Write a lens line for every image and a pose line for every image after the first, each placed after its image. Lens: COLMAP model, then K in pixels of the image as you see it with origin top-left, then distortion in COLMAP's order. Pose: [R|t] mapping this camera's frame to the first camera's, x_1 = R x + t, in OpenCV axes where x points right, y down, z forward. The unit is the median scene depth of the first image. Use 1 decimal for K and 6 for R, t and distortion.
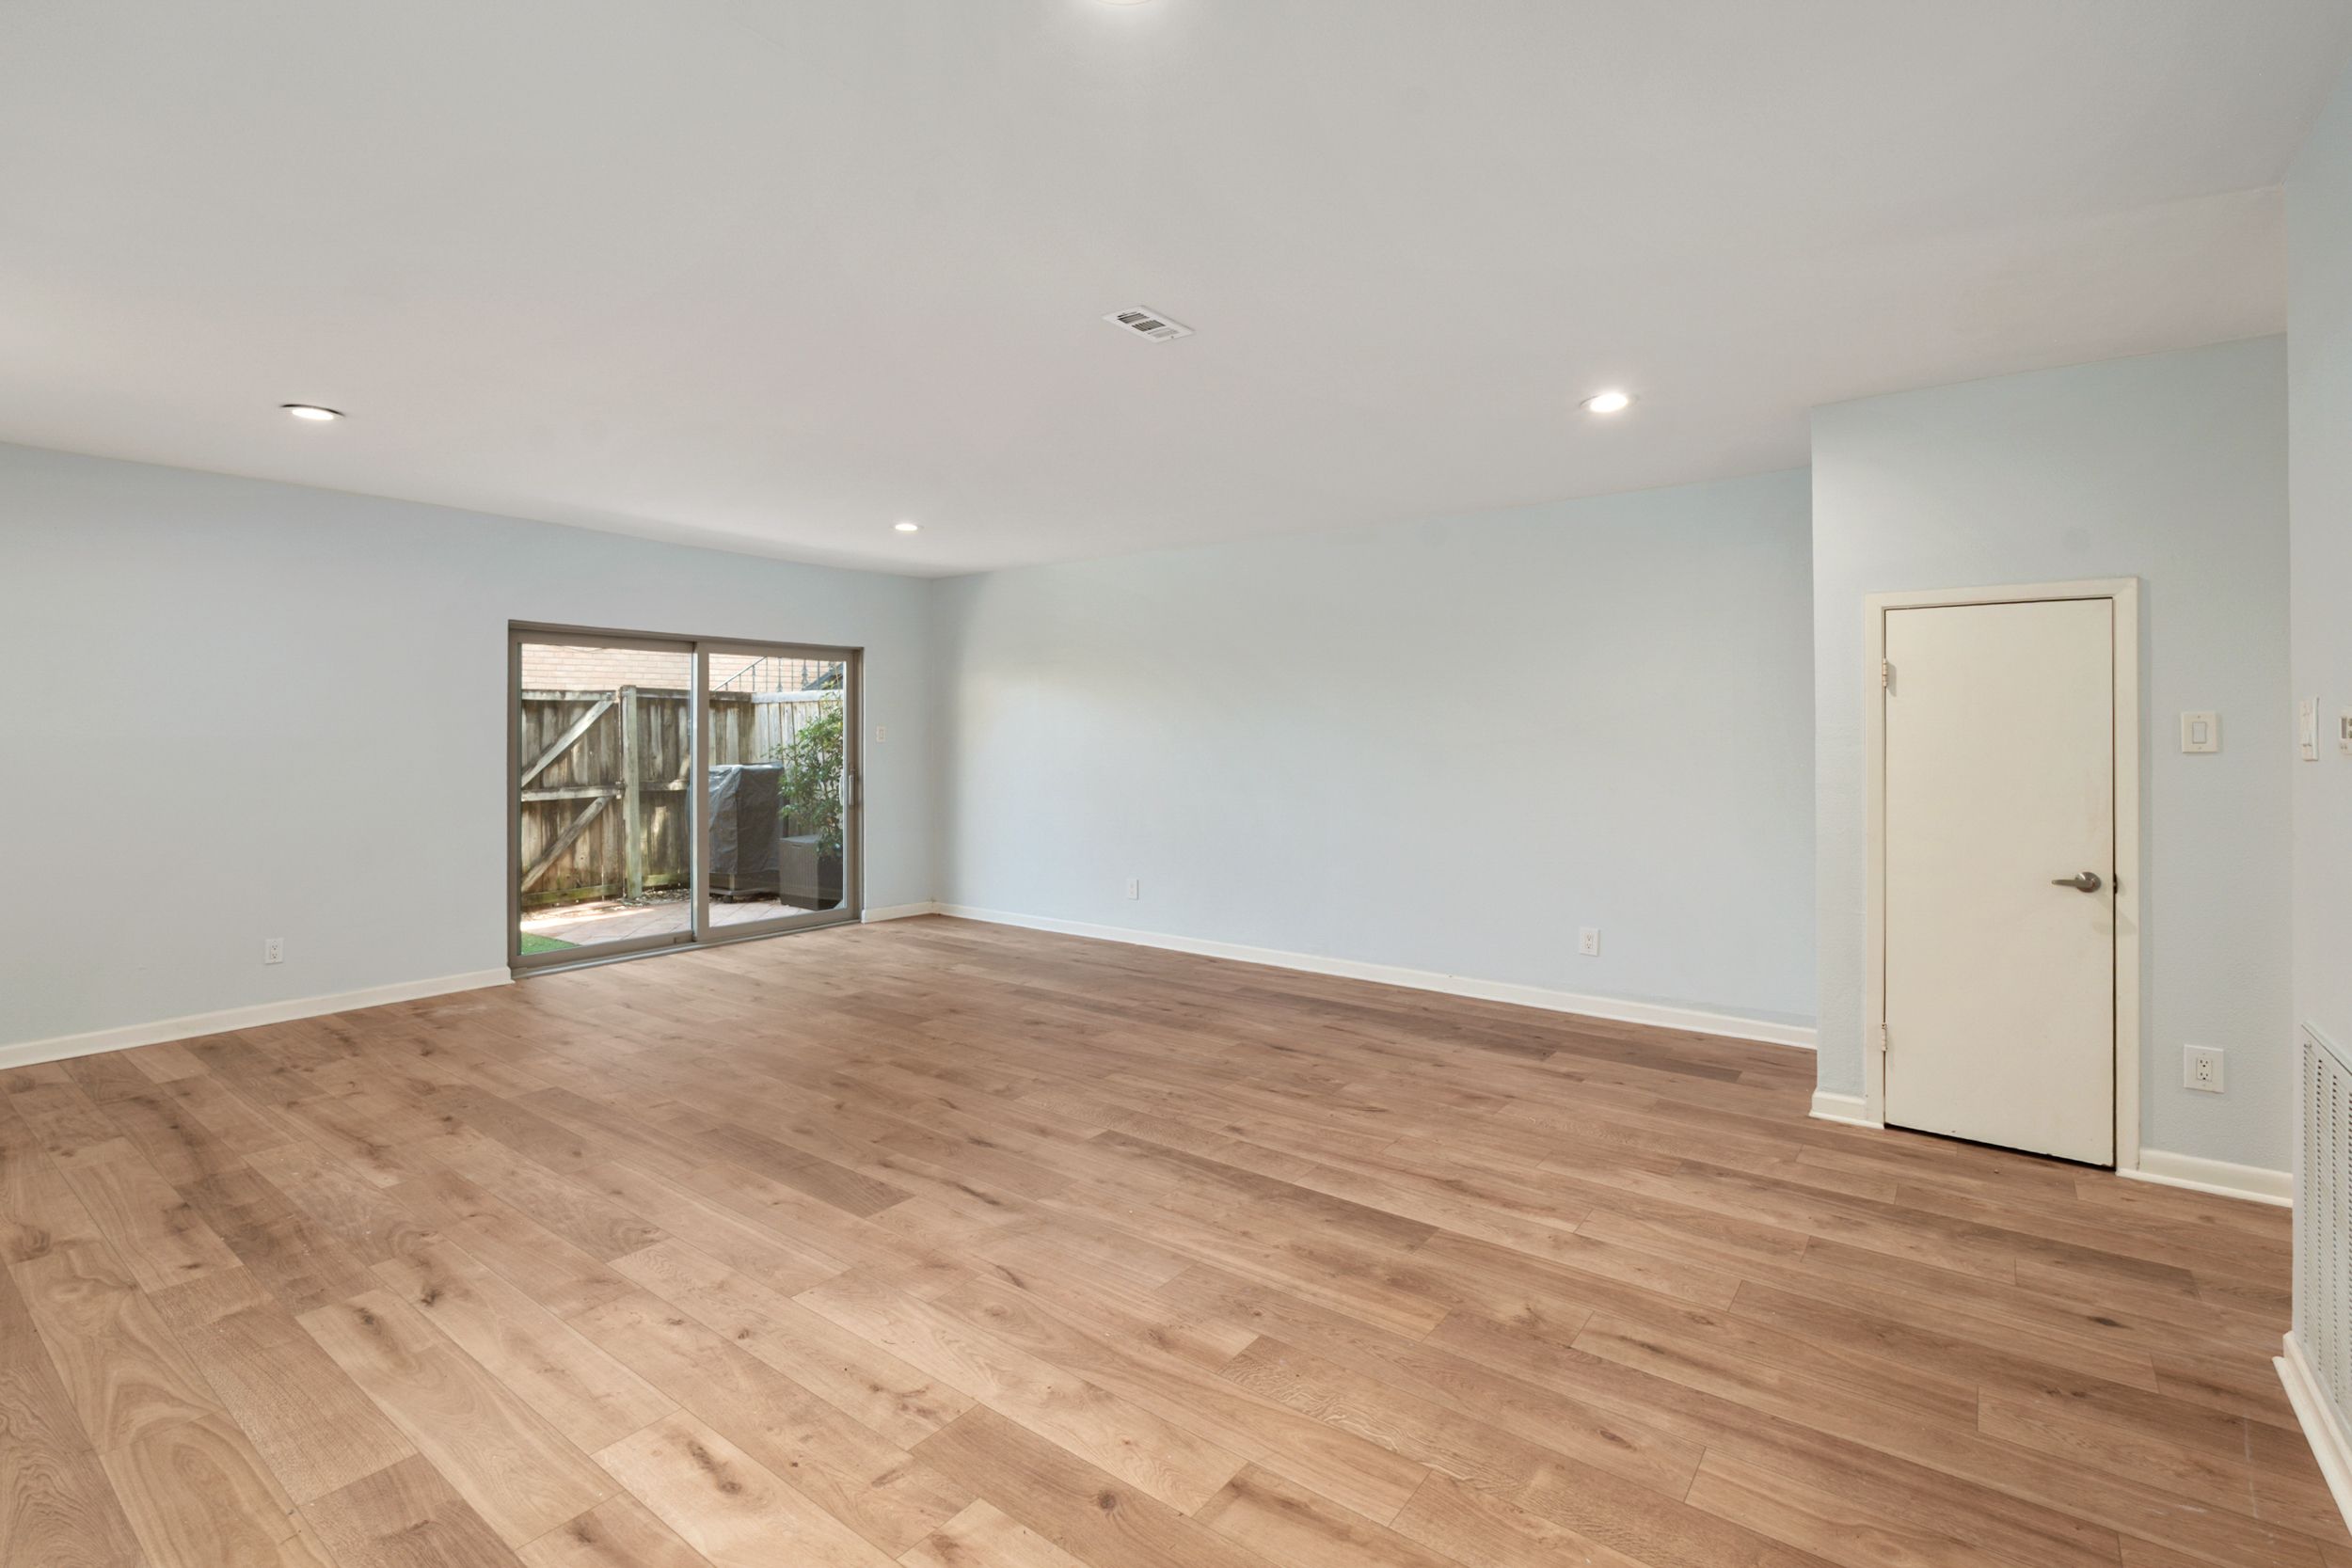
lens RADIAL K [[1085.6, 0, 1158.0], [0, 1085.6, 735.1], [0, 0, 1]] dist [-0.004490, -0.000220]
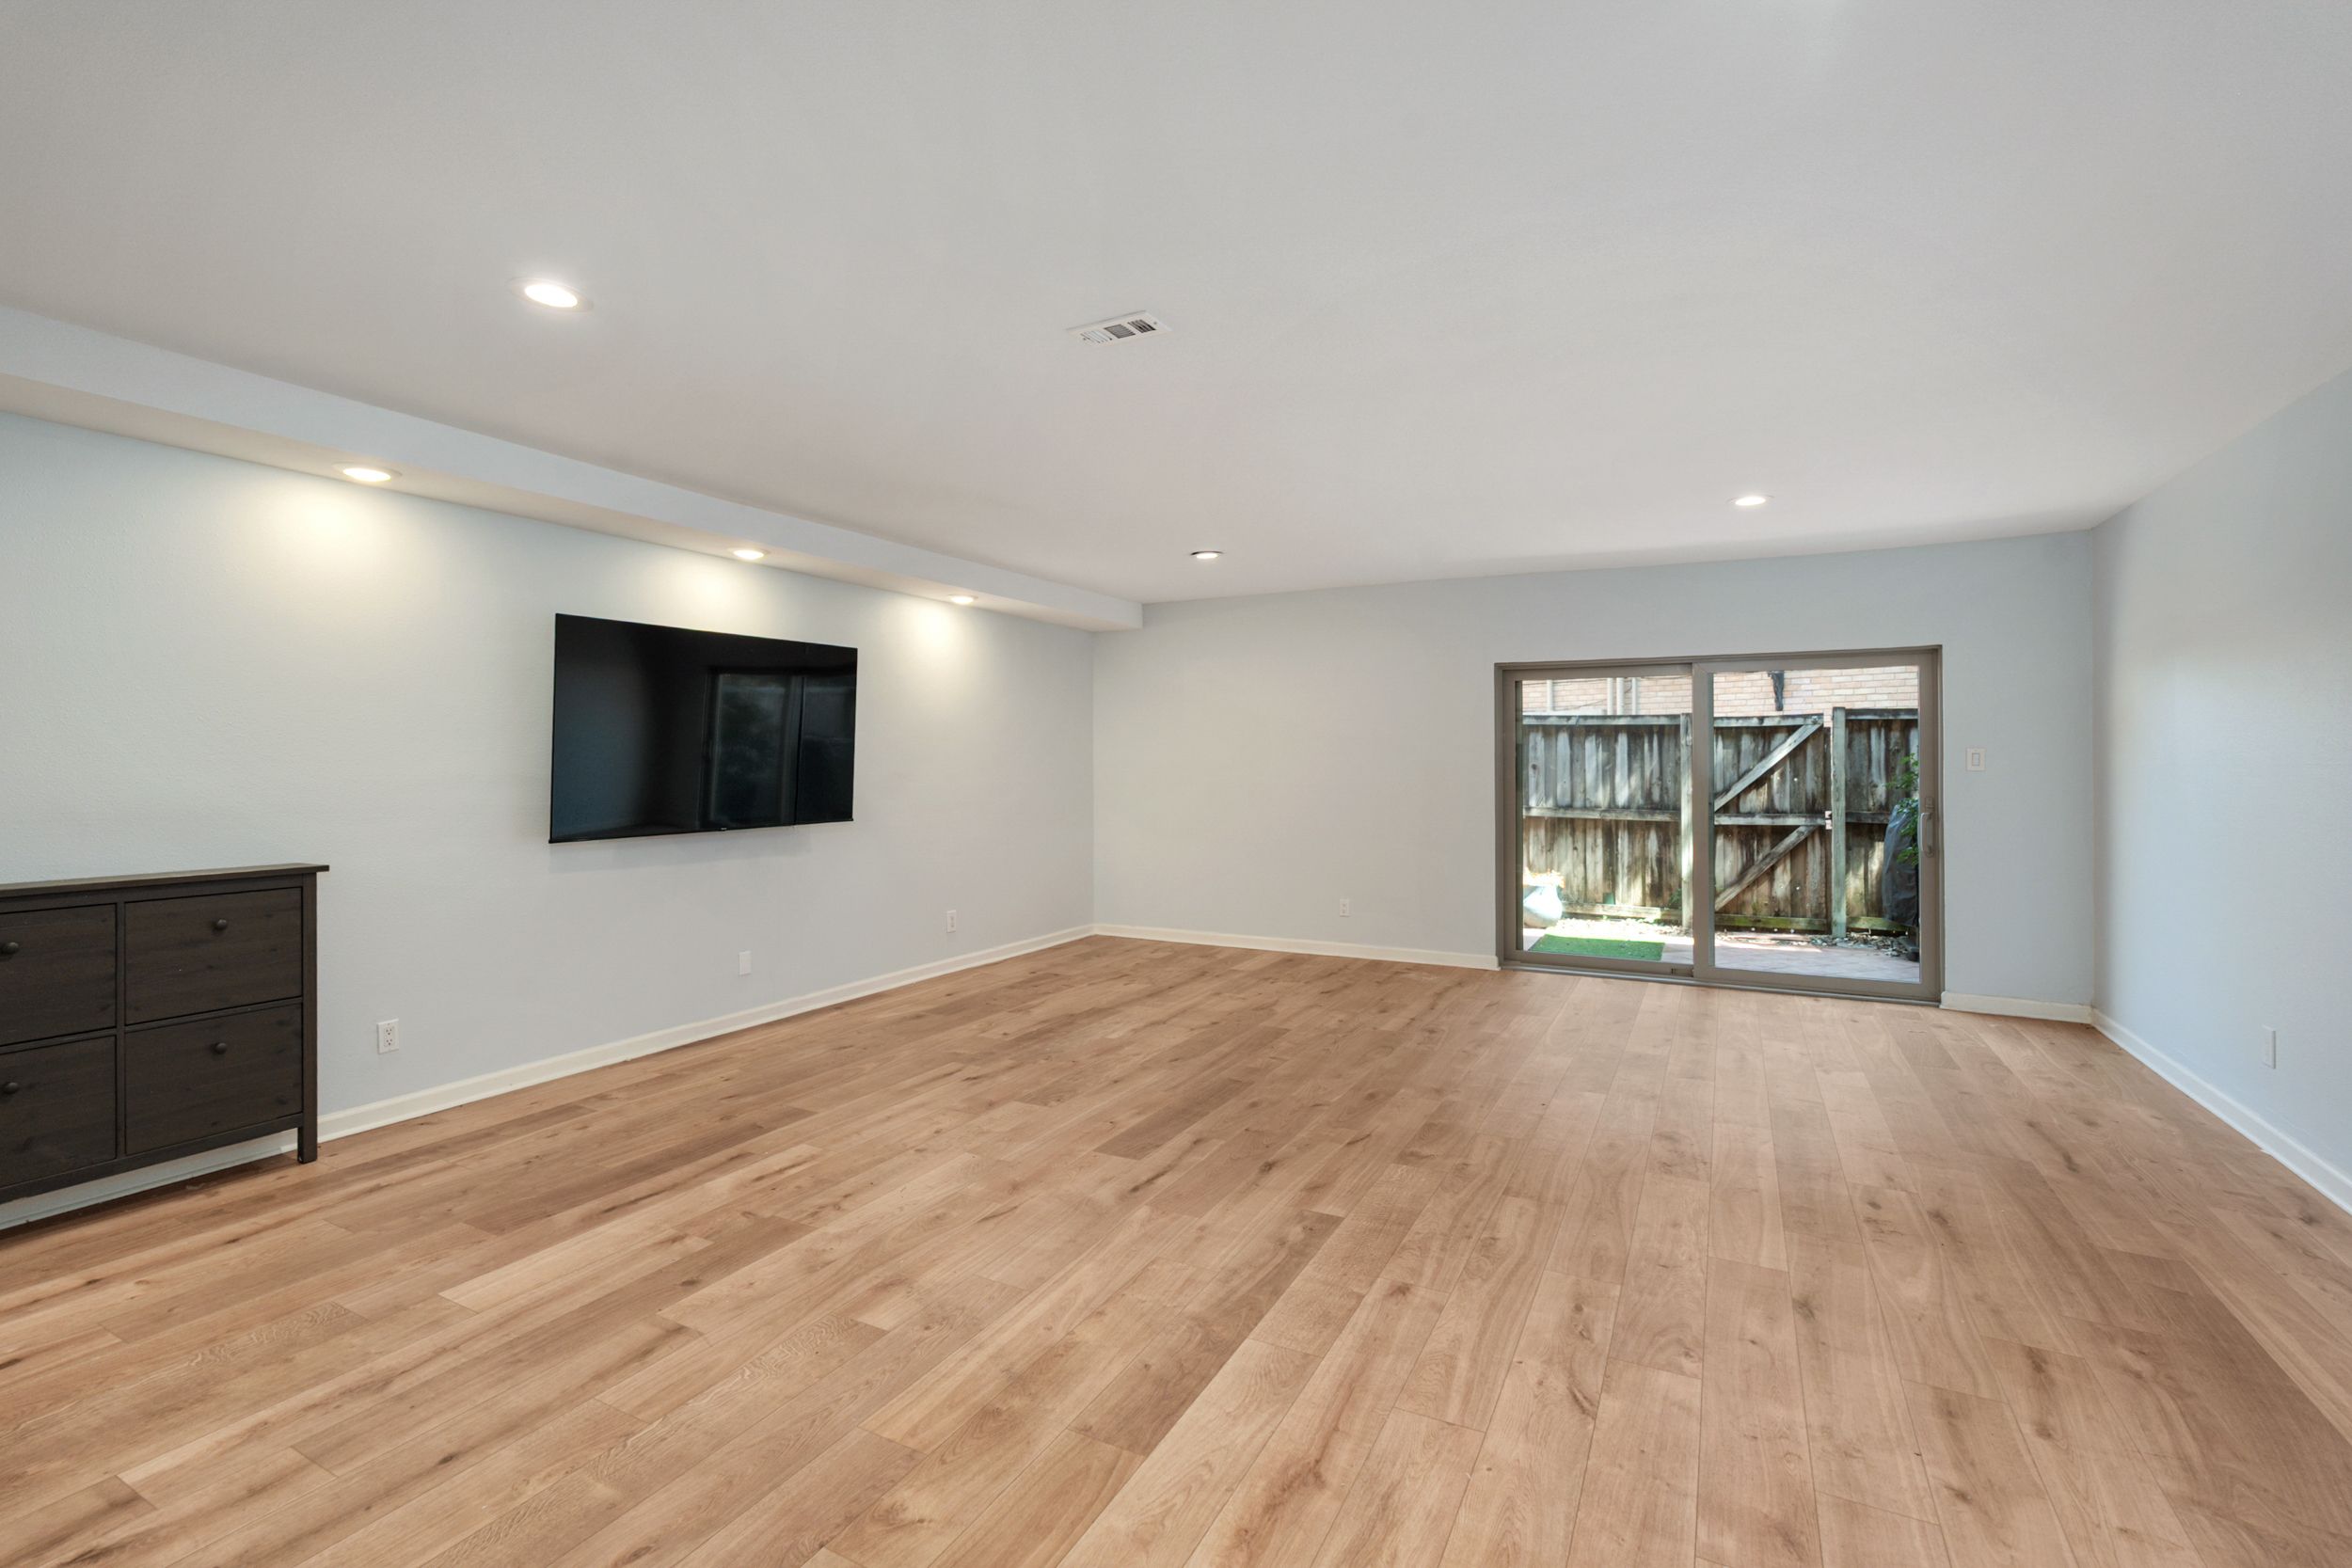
lens RADIAL K [[1052.2, 0, 1176.0], [0, 1052.2, 784.0], [0, 0, 1]] dist [-0.003406, 0.000124]
pose [[0.167201, 0.019966, -0.985721, 0.668188], [0.000186, 0.999794, 0.020282, 0.003049], [0.985923, -0.003574, 0.167163, 0.653626]]
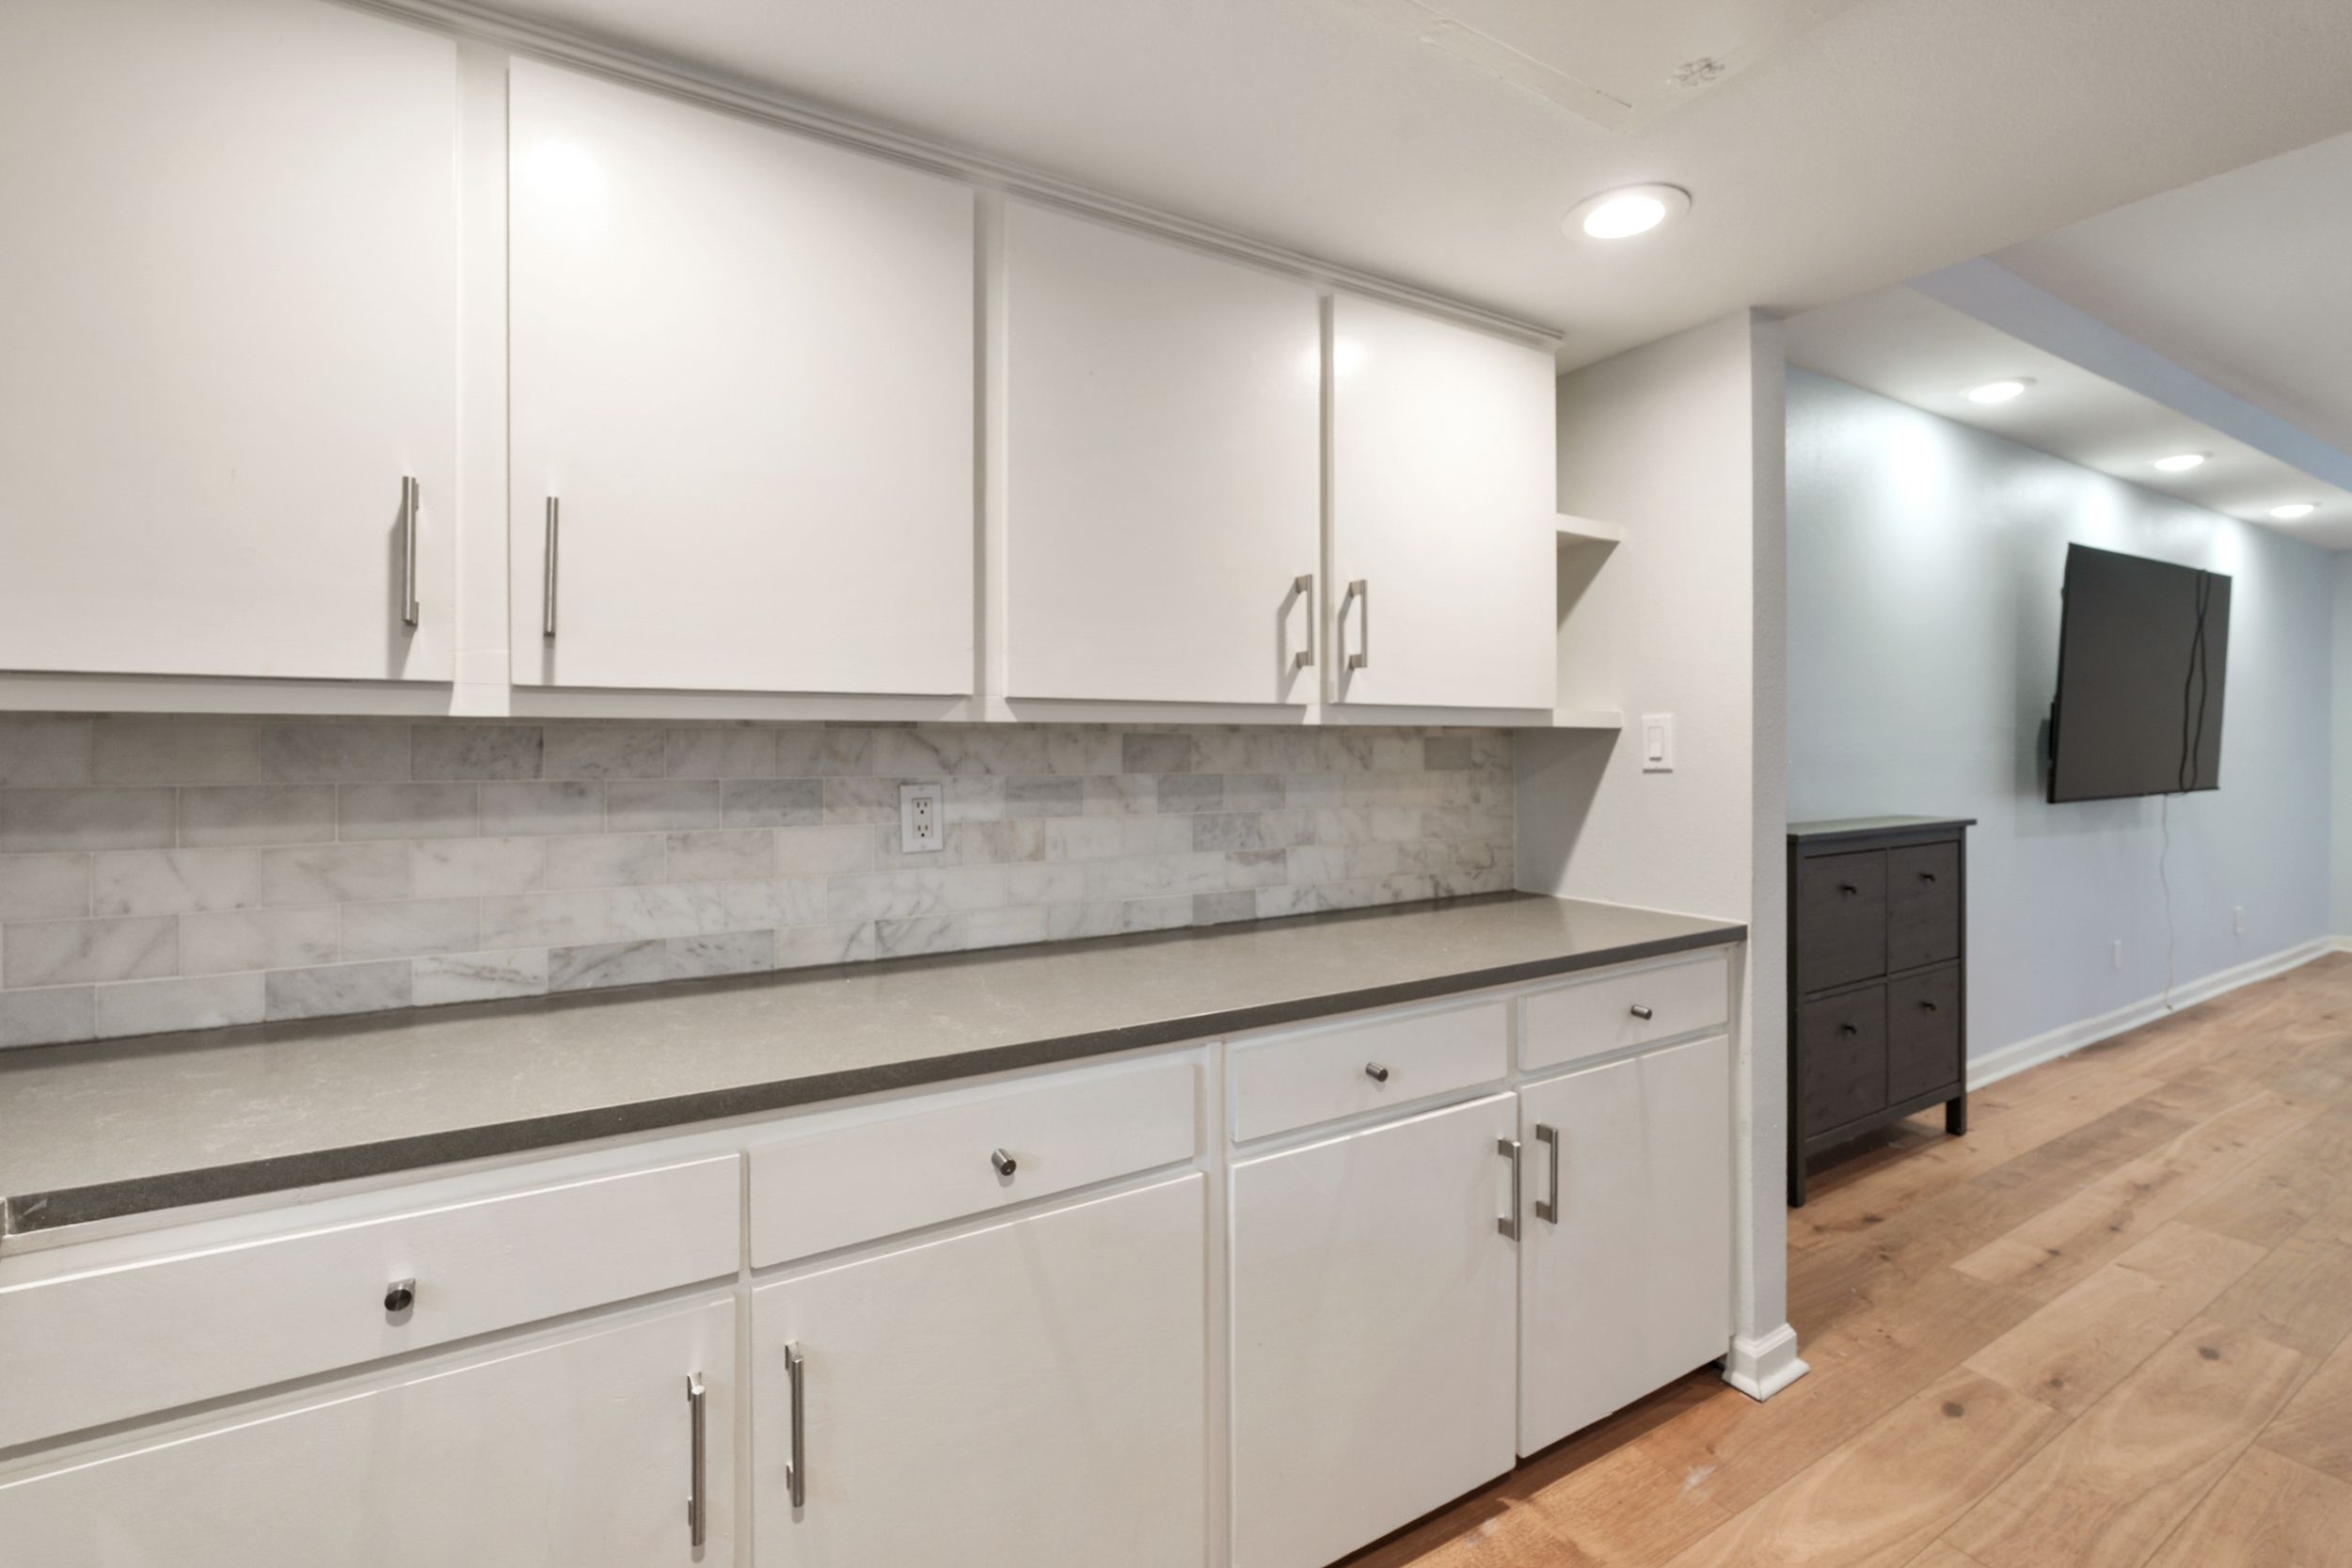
lens RADIAL K [[1039.8, 0, 1171.7], [0, 1039.8, 752.2], [0, 0, 1]] dist [-0.002360, -0.000142]
pose [[-0.362952, 0.011980, -0.931731, 0.667537], [0.001376, 0.999923, 0.012321, 0.025212], [0.931807, 0.003190, -0.362940, -0.163132]]
